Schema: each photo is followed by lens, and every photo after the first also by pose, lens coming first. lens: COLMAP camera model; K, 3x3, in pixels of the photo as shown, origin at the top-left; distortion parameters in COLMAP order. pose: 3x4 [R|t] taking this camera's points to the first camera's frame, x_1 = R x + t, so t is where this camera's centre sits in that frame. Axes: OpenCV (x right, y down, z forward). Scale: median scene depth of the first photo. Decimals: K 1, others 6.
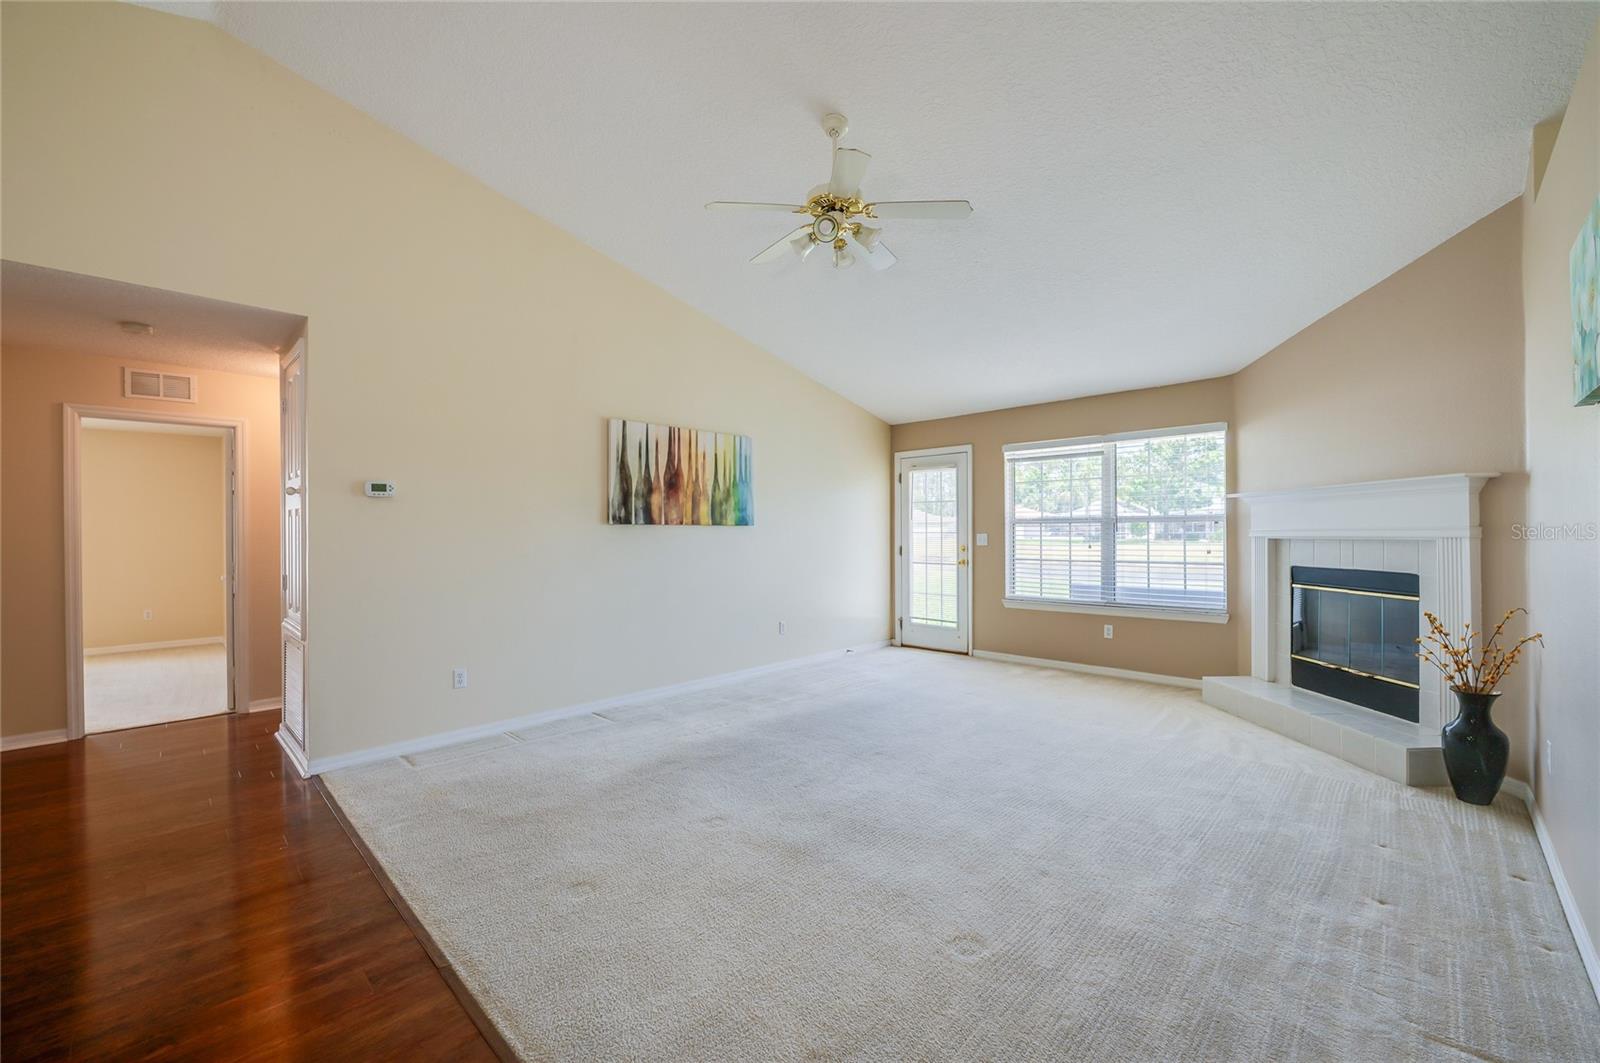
lens RADIAL K [[641.2, 0, 805.7], [0, 641.2, 531.6], [0, 0, 1]] dist [-0.009107, 0.000240]
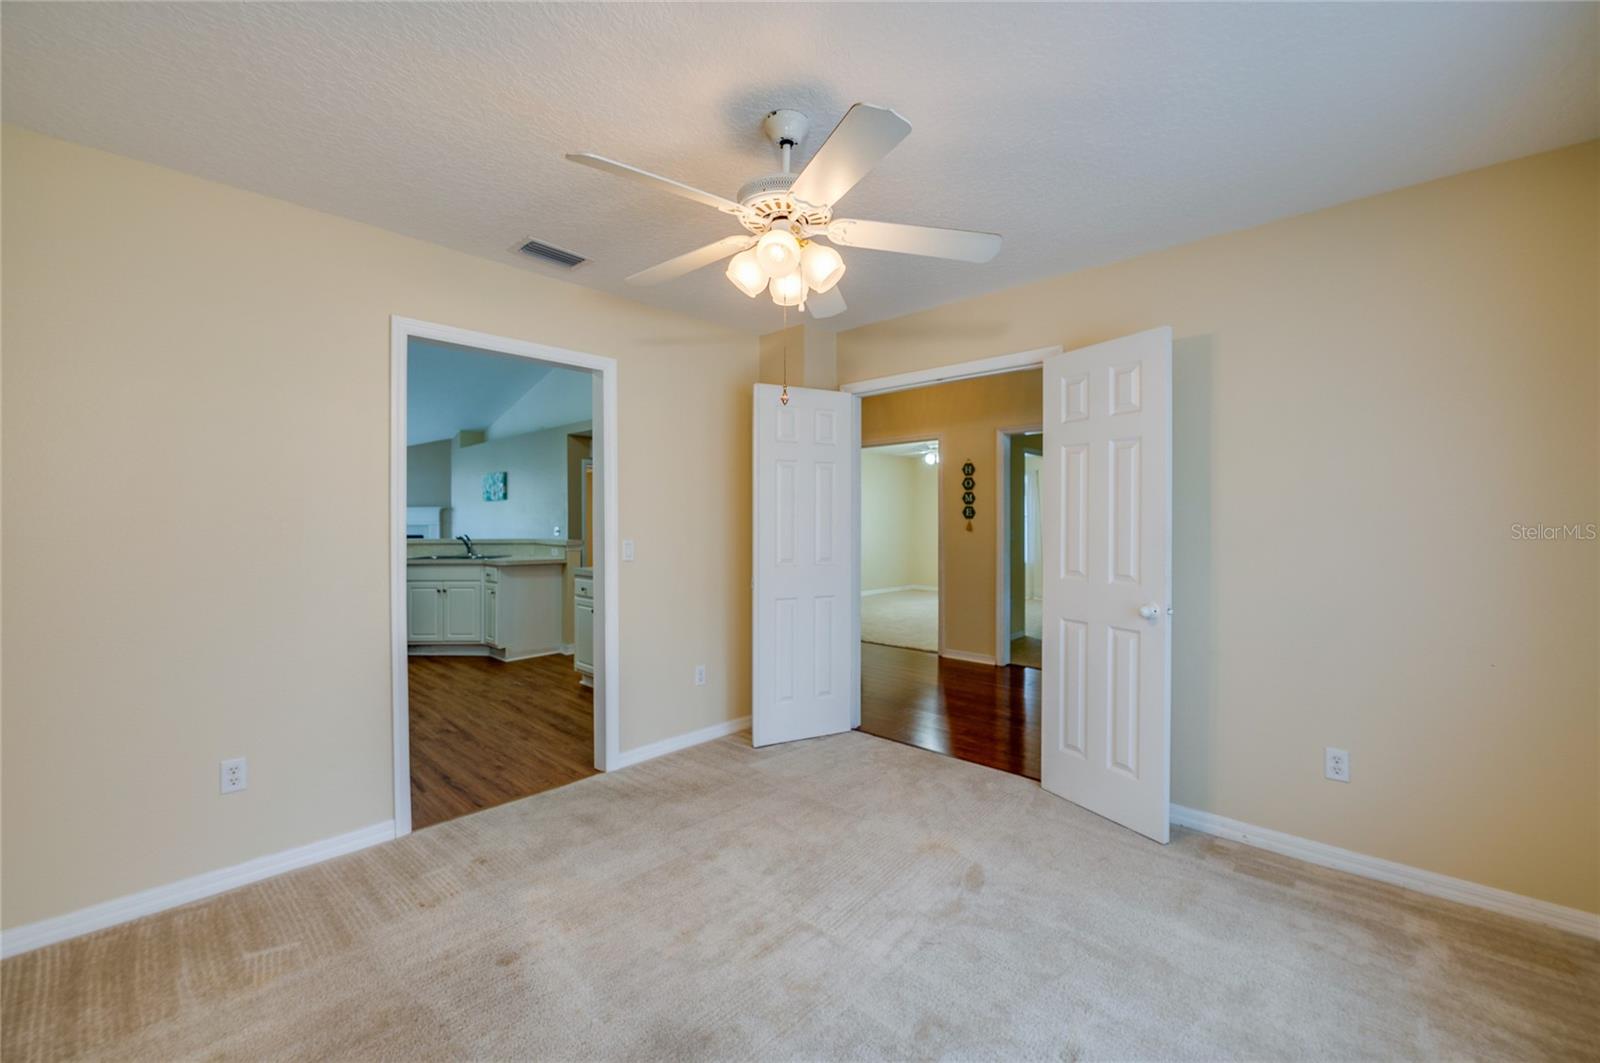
lens RADIAL K [[660.1, 0, 812.5], [0, 660.1, 527.5], [0, 0, 1]] dist [-0.011014, 0.000303]
pose [[-0.018641, -0.000806, 0.999826, -1.852331], [0.001851, 0.999998, 0.000840, 0.019198], [-0.999825, 0.001866, -0.018640, -0.730081]]
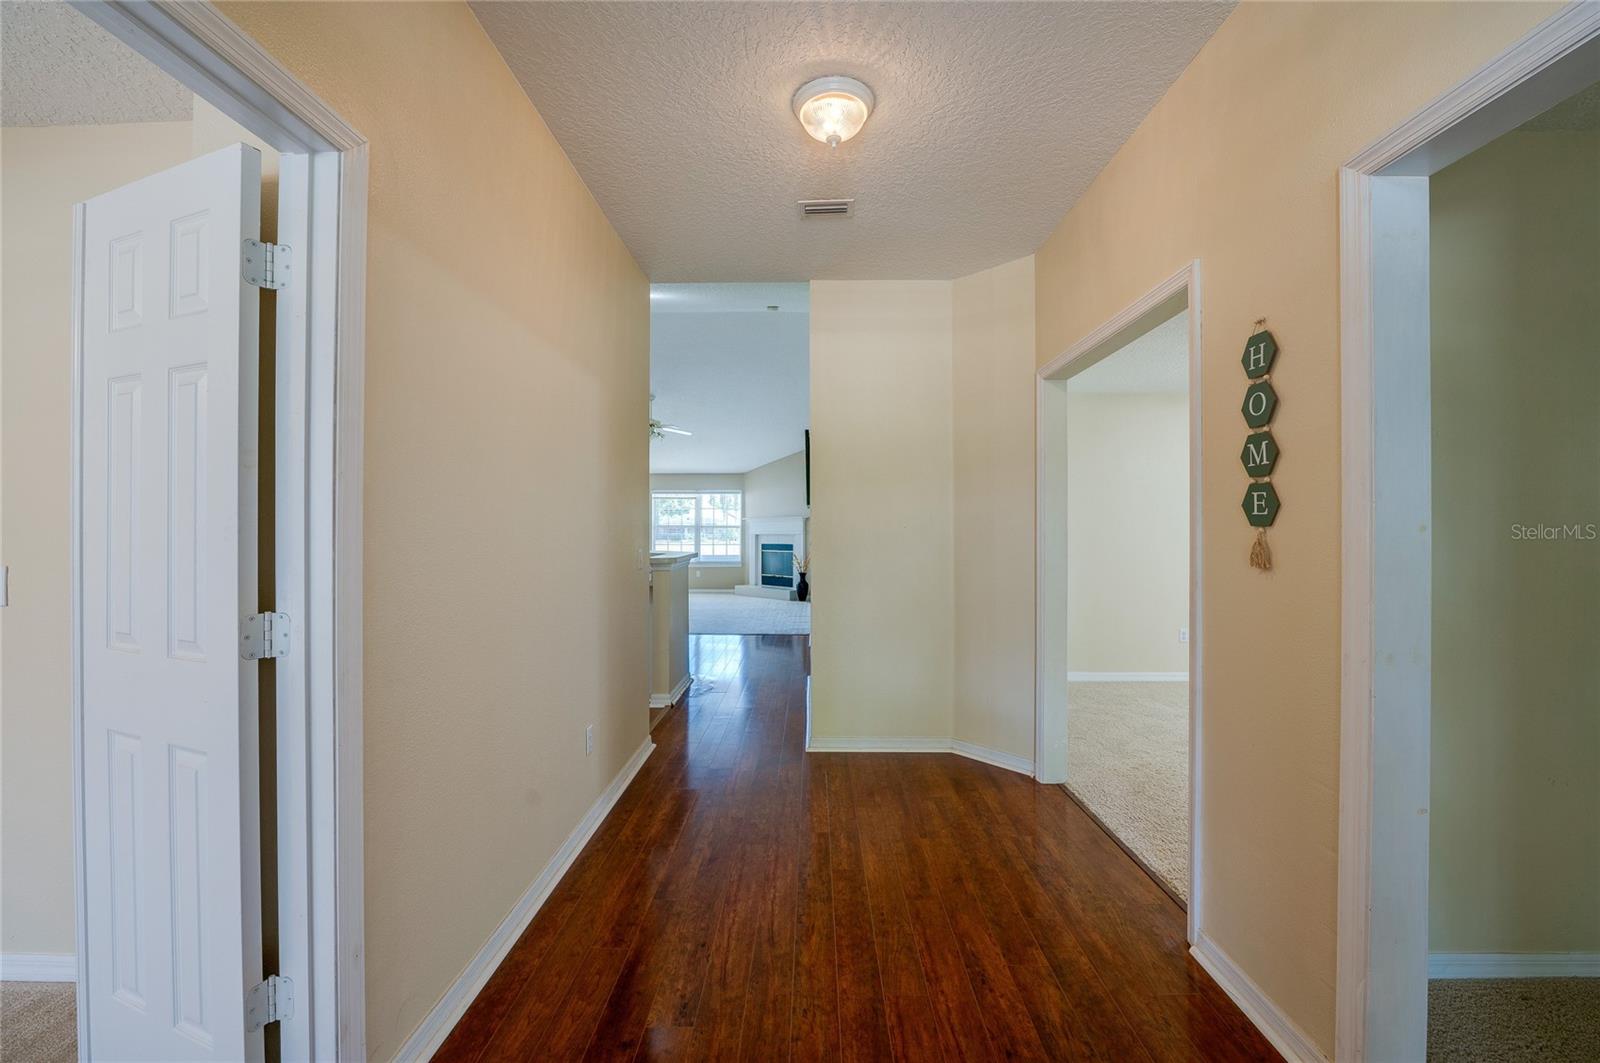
lens RADIAL K [[654.7, 0, 800.0], [0, 654.7, 531.5], [0, 0, 1]] dist [-0.012597, 0.000107]
pose [[0.731505, 0.009059, 0.681776, -1.011947], [-0.007581, 0.999958, -0.005152, 0.010449], [-0.681794, -0.001400, 0.731542, -1.148554]]
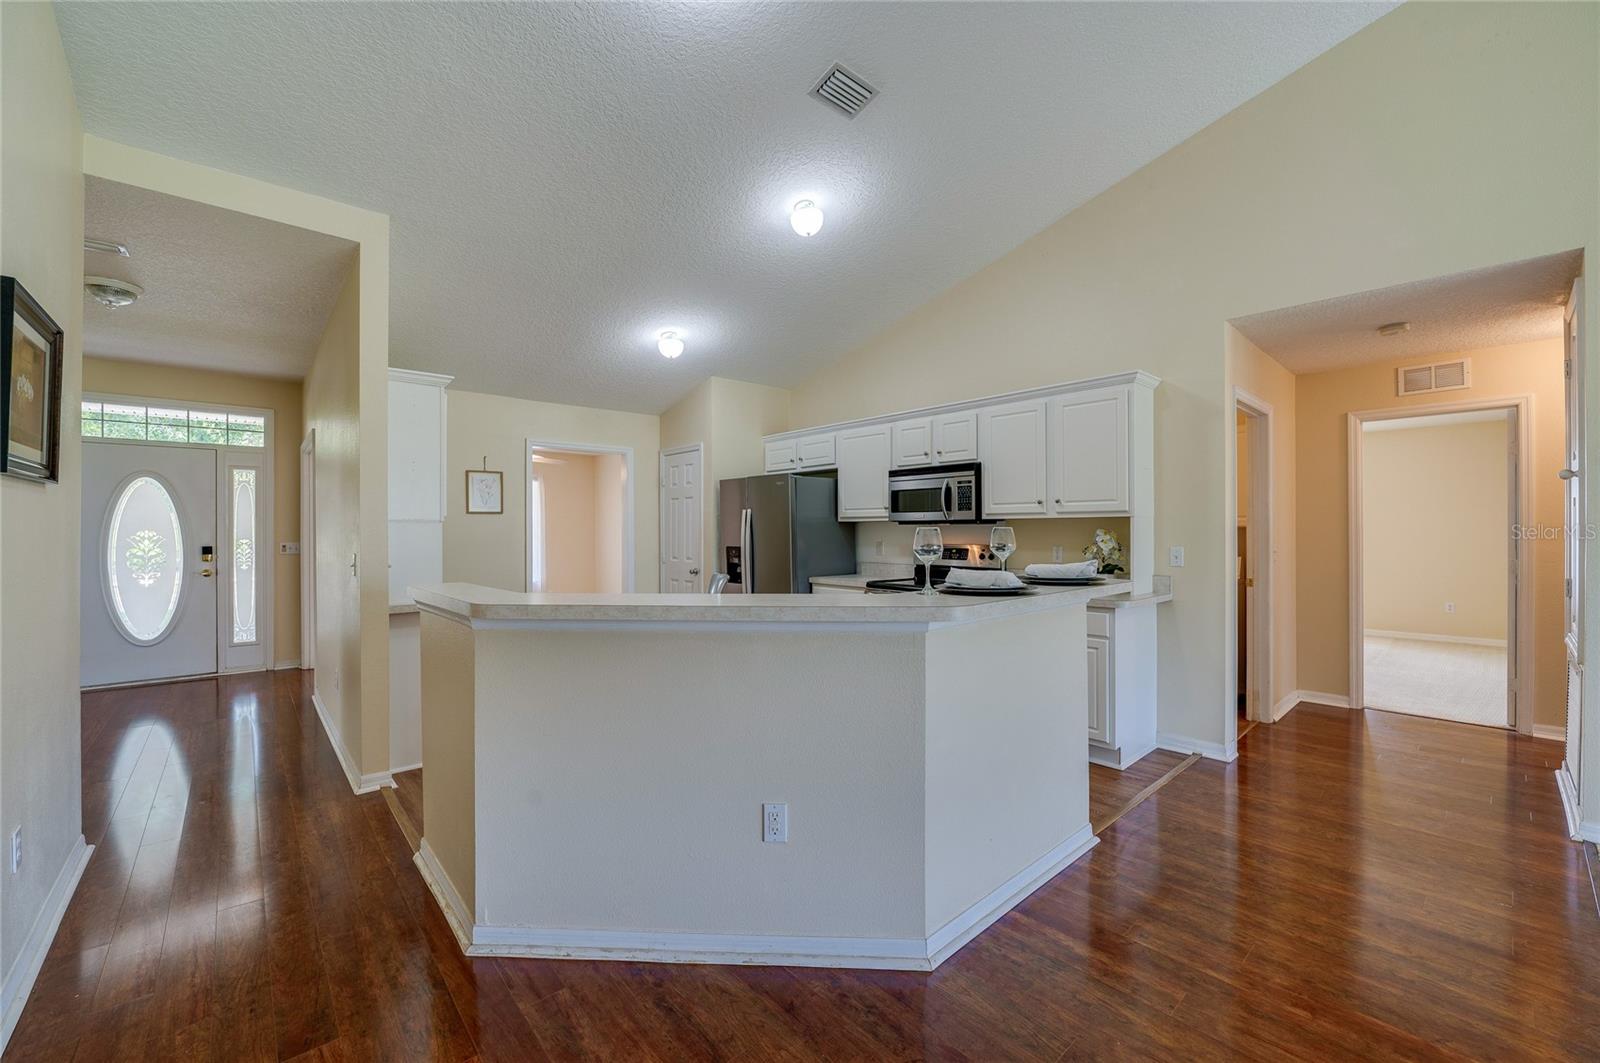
lens RADIAL K [[641.2, 0, 805.7], [0, 641.2, 531.6], [0, 0, 1]] dist [-0.009107, 0.000240]
pose [[-0.060229, 0.009877, -0.998136, 0.032224], [0.003661, 0.999947, 0.009674, -0.002332], [0.998178, -0.003072, -0.060262, 0.075850]]
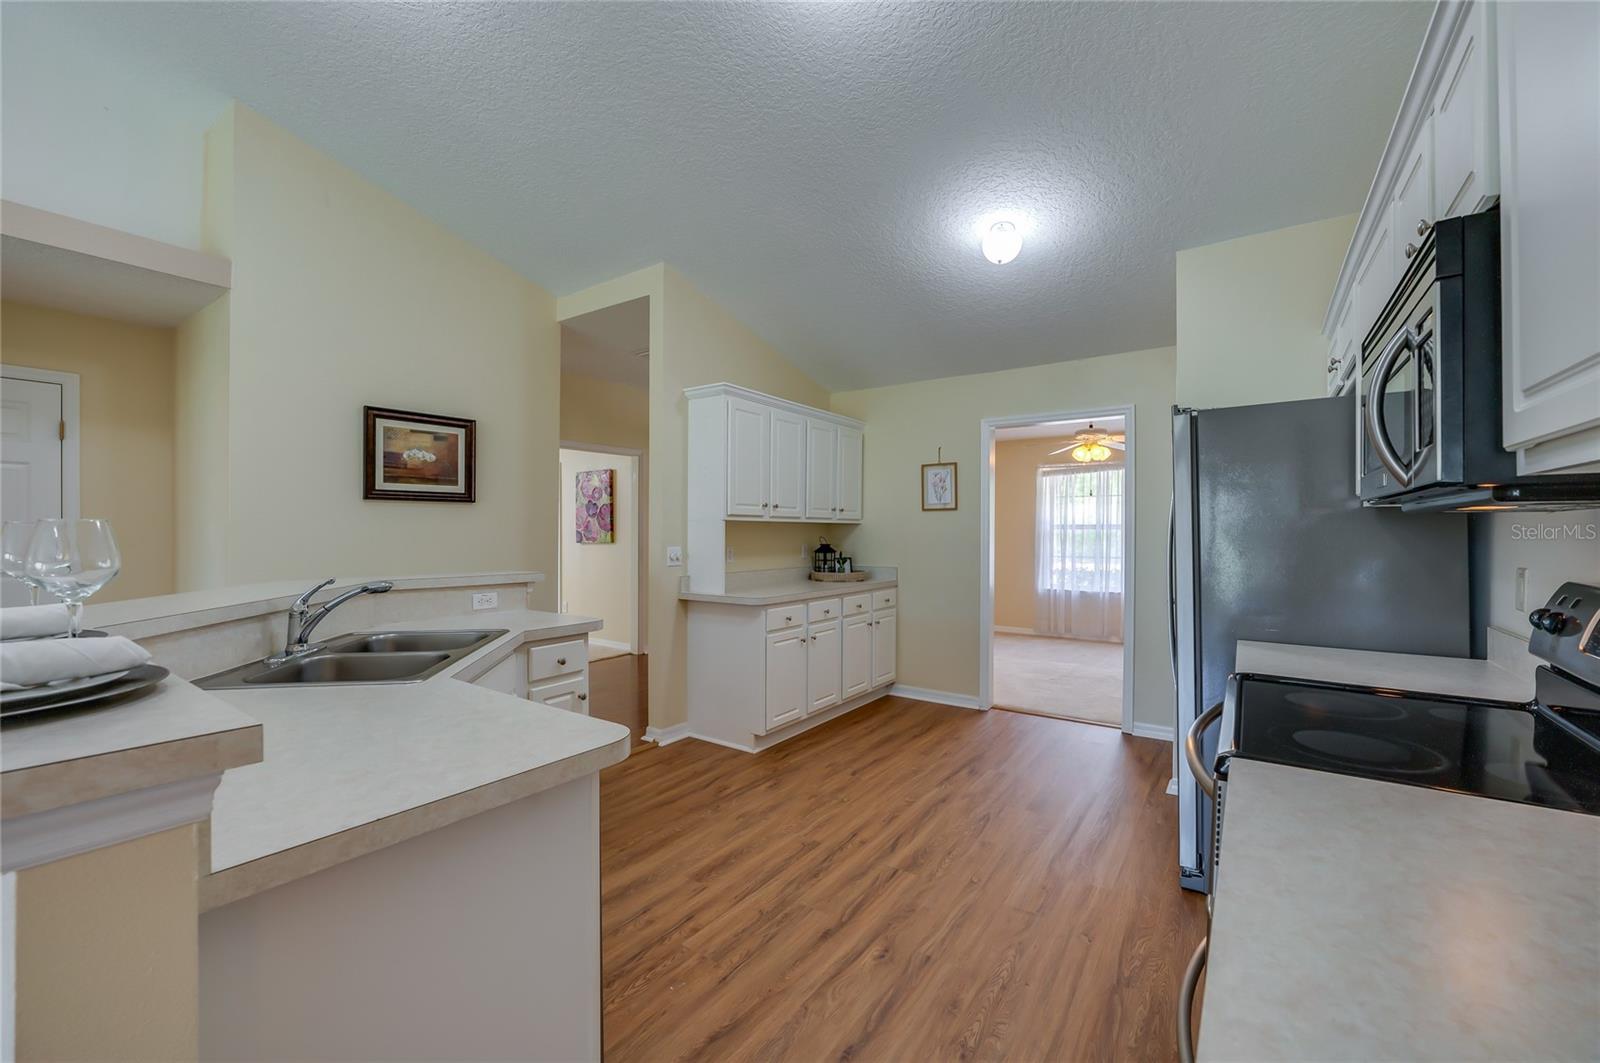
lens RADIAL K [[637.8, 0, 808.0], [0, 637.8, 529.5], [0, 0, 1]] dist [-0.019866, -0.000065]
pose [[-0.983940, 0.006961, -0.178364, -0.670001], [0.006994, 0.999975, 0.000445, 0.004012], [0.178363, -0.000809, -0.983964, 0.419611]]
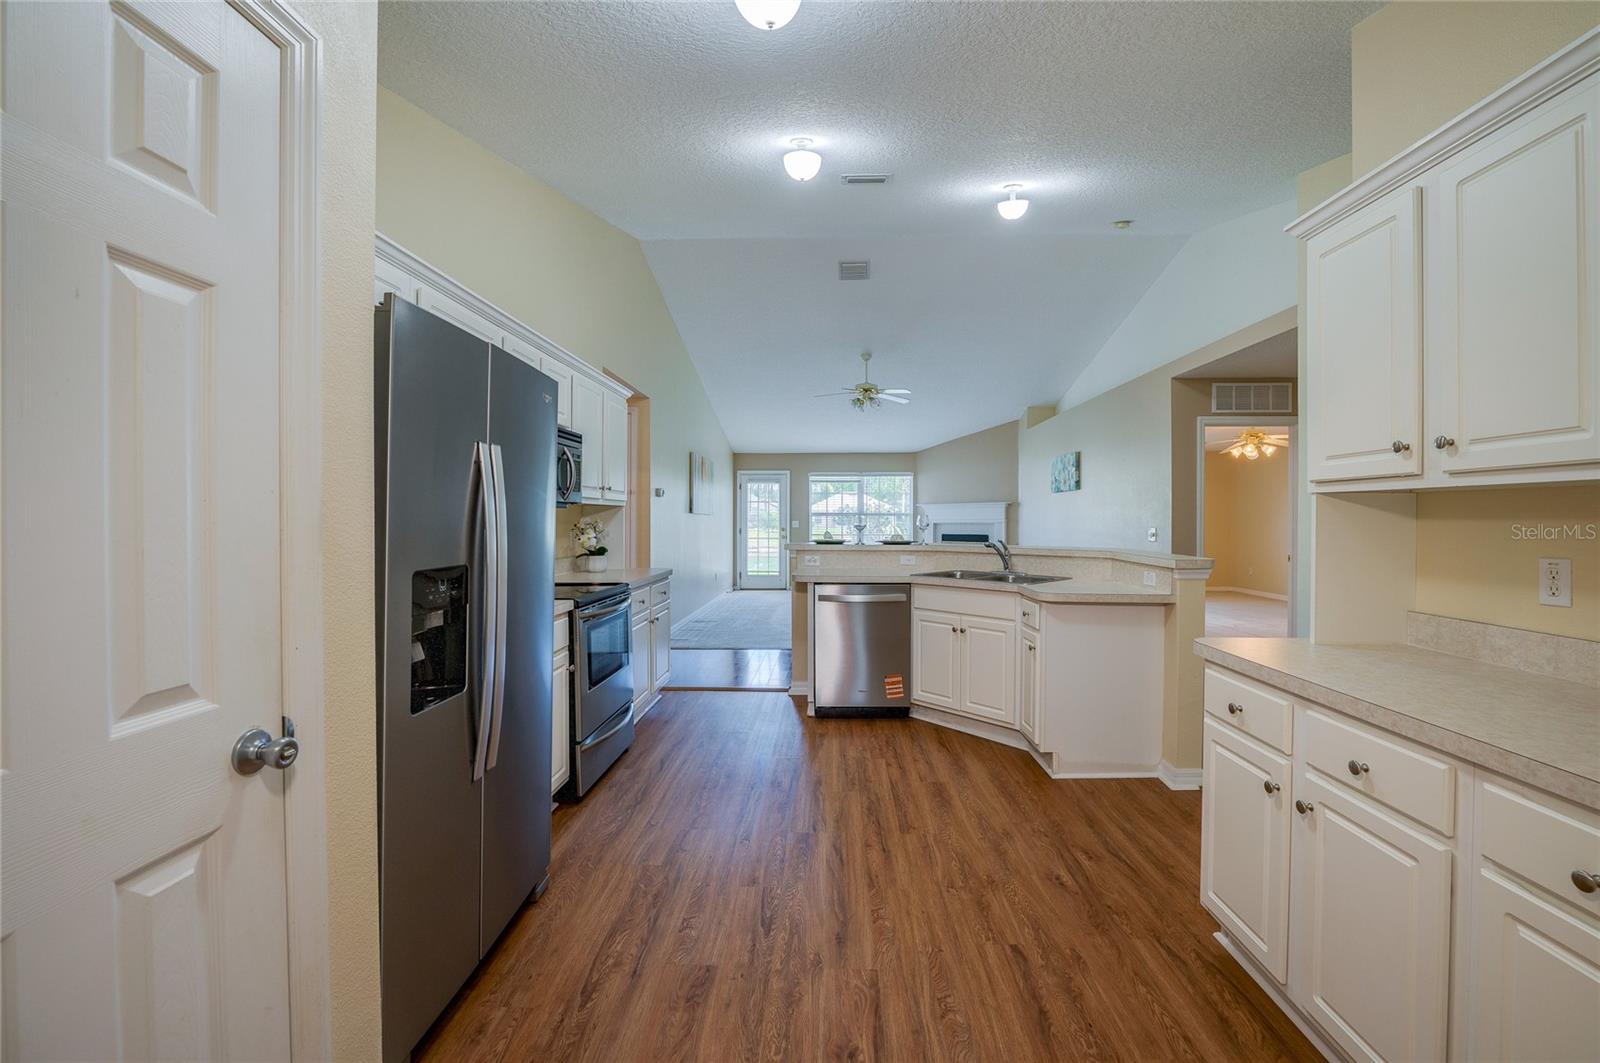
lens RADIAL K [[654.7, 0, 800.0], [0, 654.7, 531.5], [0, 0, 1]] dist [-0.012597, 0.000107]
pose [[0.746431, -0.004445, 0.665448, -1.221898], [-0.005326, 0.999906, 0.012654, 0.012708], [-0.665441, -0.012989, 0.746337, -0.492982]]
